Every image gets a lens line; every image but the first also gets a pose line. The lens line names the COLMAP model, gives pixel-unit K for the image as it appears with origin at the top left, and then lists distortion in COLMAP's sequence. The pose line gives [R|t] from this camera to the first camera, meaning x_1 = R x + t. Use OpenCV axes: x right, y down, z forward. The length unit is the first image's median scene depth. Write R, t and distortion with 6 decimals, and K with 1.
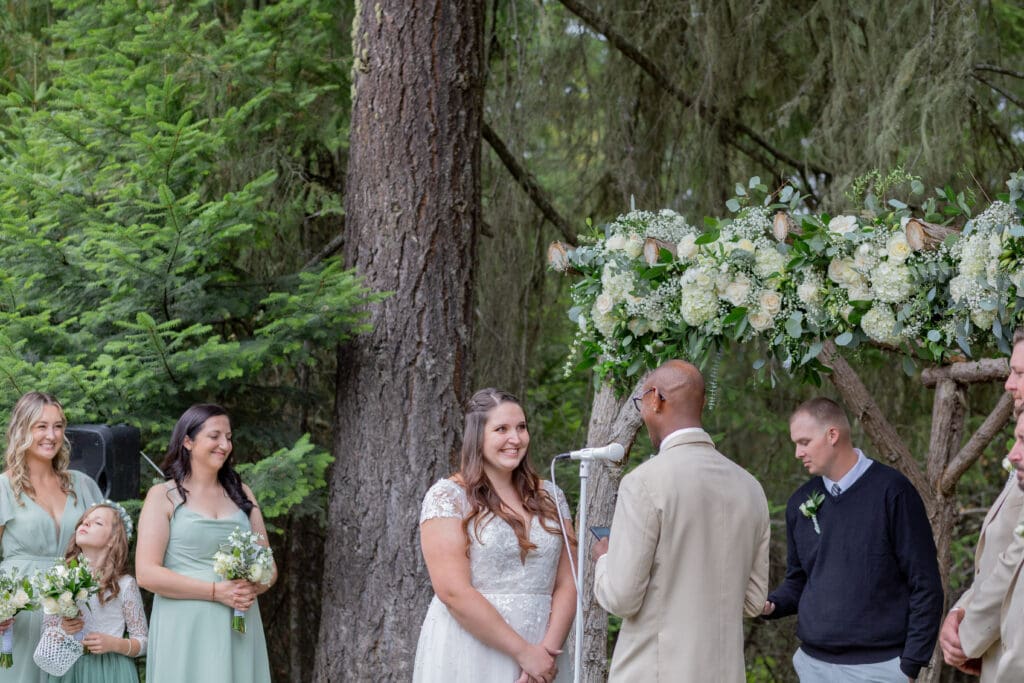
lens RADIAL K [[2448.4, 0, 511.7], [0, 2448.4, 341.8], [0, 0, 1]] dist [-0.085676, -1.120821]
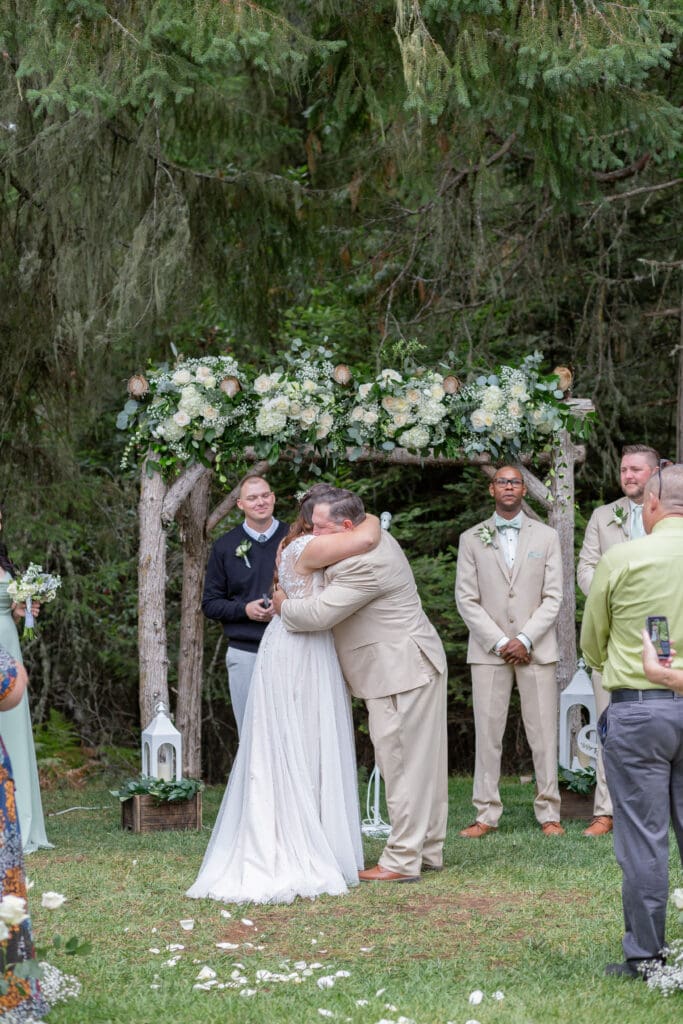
lens RADIAL K [[2498.1, 0, 342.4], [0, 2498.1, 515.2], [0, 0, 1]] dist [-0.075269, -0.199012]
pose [[0.667467, -0.034159, 0.743855, -1.004240], [-0.013475, 0.998230, 0.057932, -0.045467], [-0.744517, -0.048692, 0.665825, -0.075067]]
